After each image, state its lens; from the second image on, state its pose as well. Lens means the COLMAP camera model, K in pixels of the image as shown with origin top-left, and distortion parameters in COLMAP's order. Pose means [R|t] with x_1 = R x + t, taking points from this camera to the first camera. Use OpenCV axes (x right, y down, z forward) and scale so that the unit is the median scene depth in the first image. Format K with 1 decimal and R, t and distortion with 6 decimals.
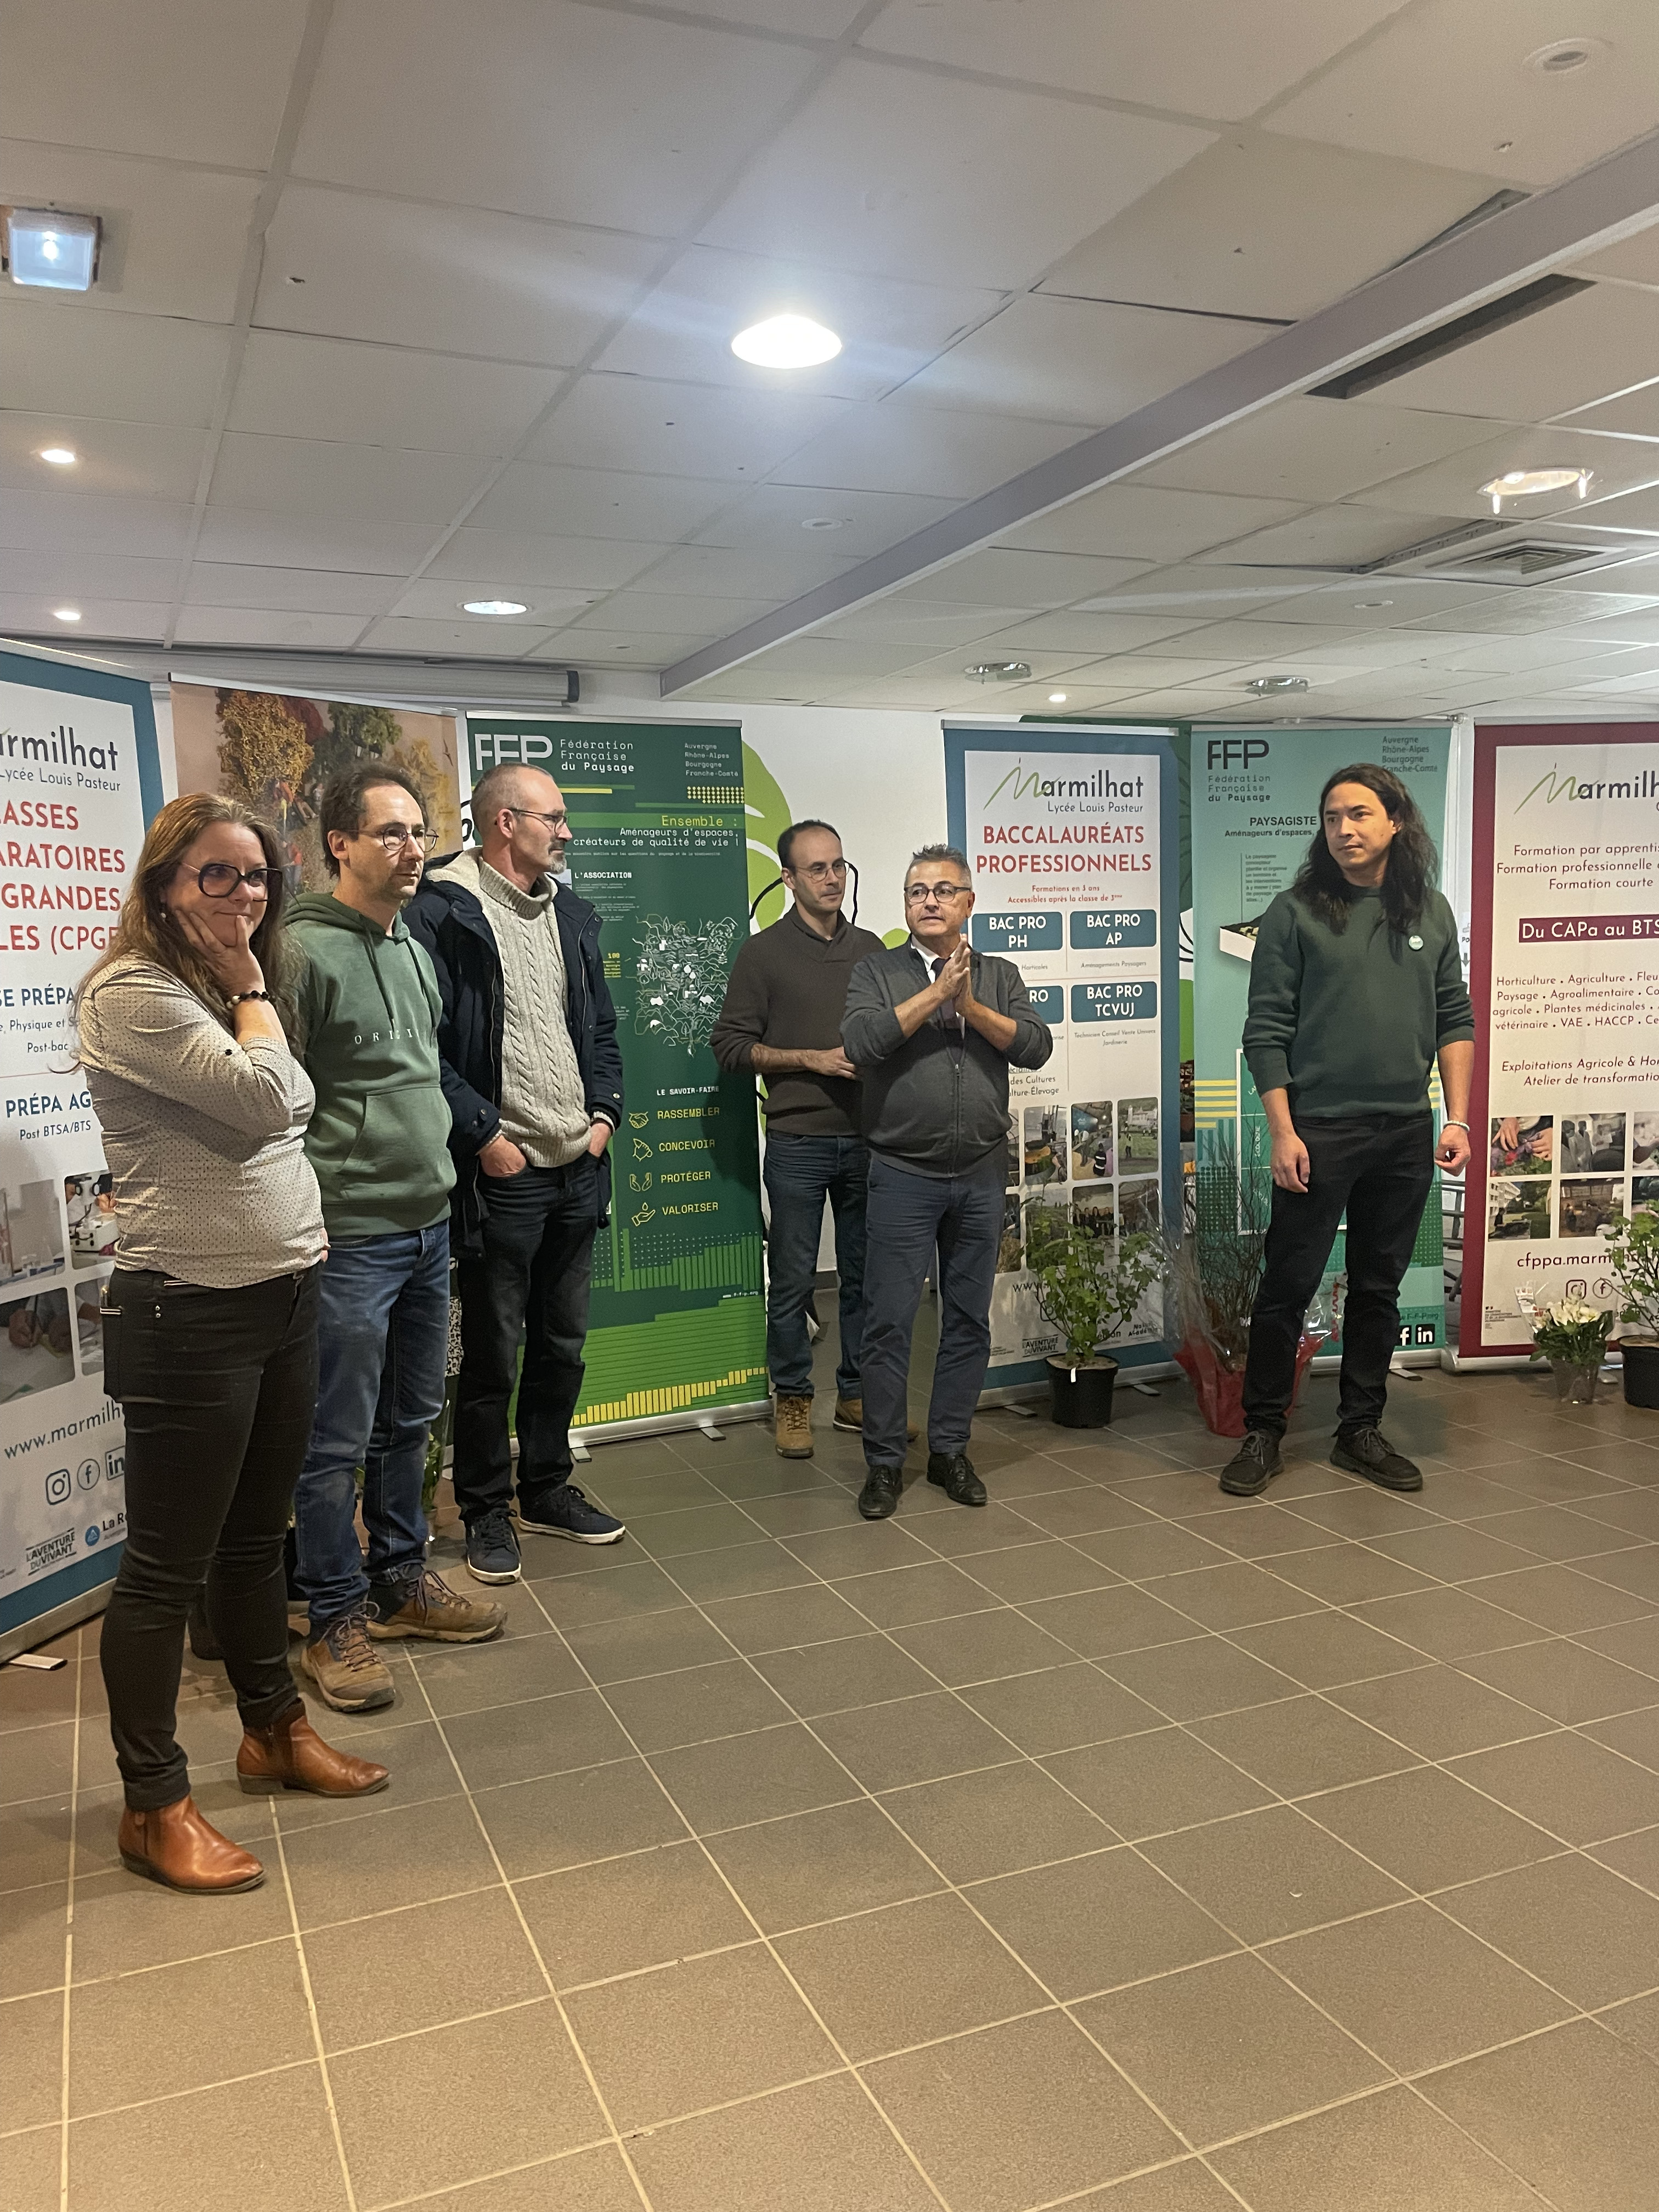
lens RADIAL K [[1661.5, 0, 827.3], [0, 1661.5, 1120.6], [0, 0, 1]] dist [0.096742, -0.107682]
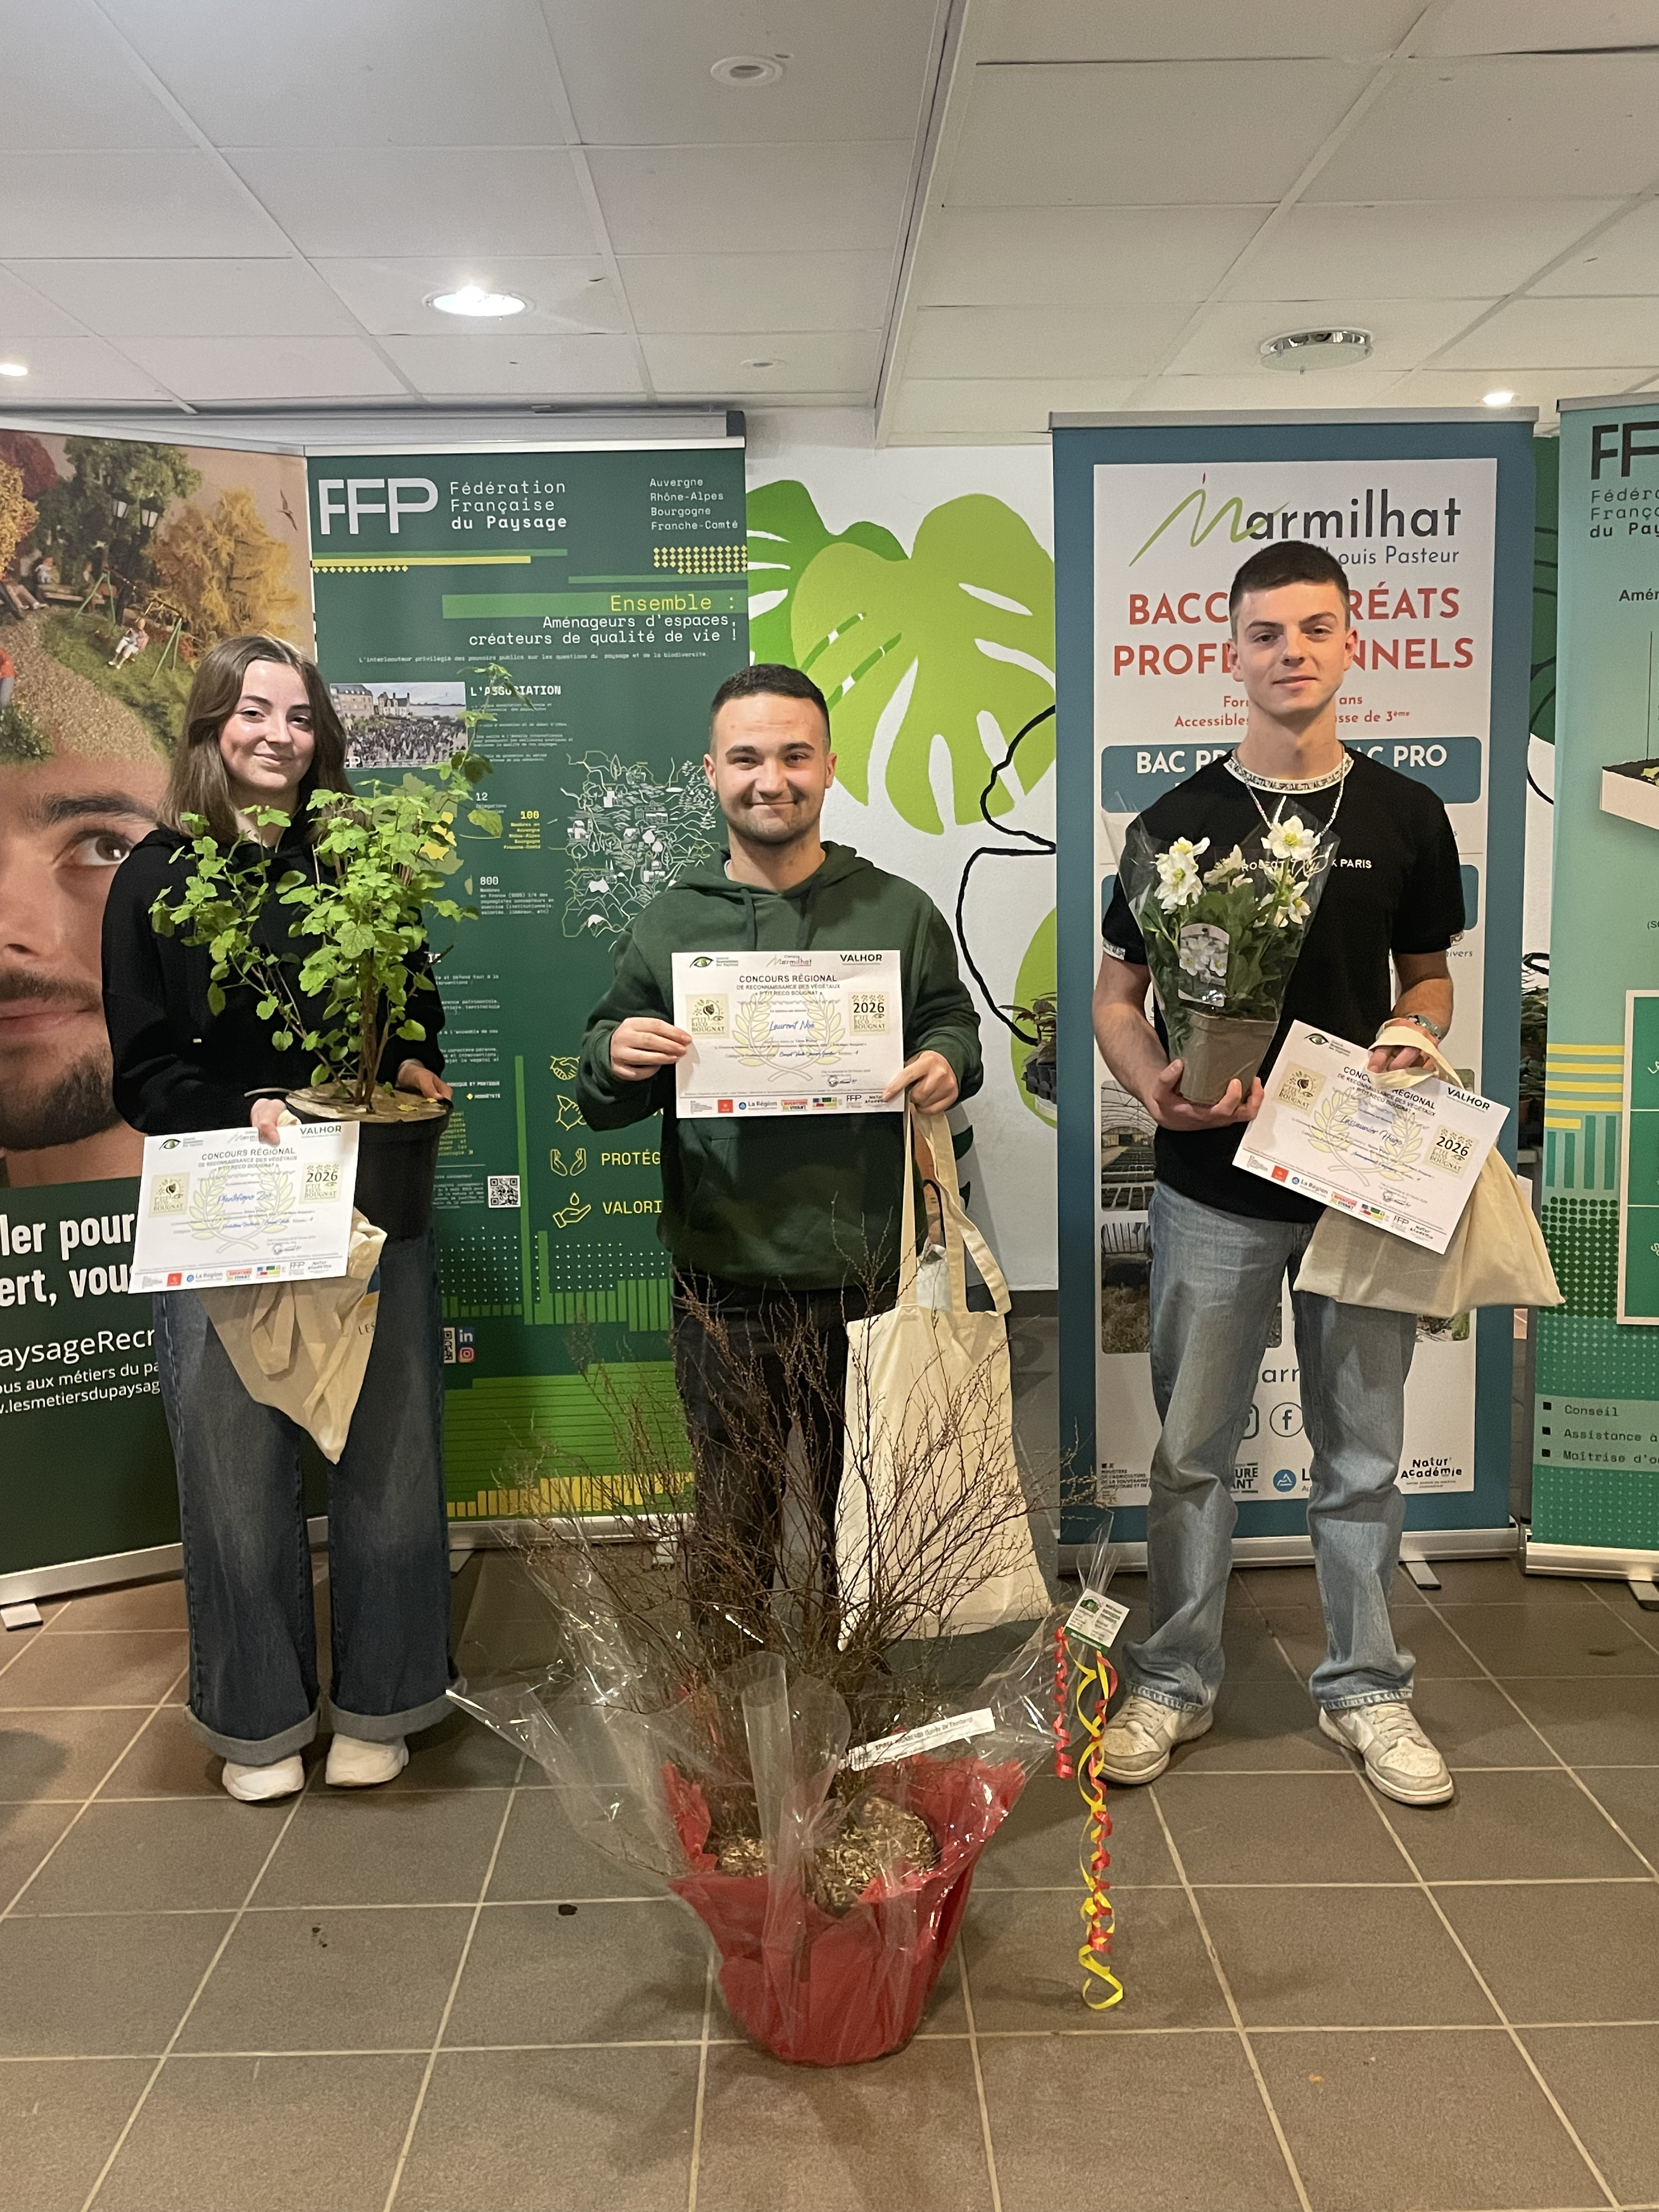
lens RADIAL K [[1916.7, 0, 831.5], [0, 1916.7, 1097.9], [0, 0, 1]] dist [0.064124, -0.073653]
pose [[0.926905, 0.057753, -0.370825, 0.276499], [-0.042965, 0.997922, 0.048024, -0.030684], [0.372828, -0.028581, 0.927460, 0.354277]]
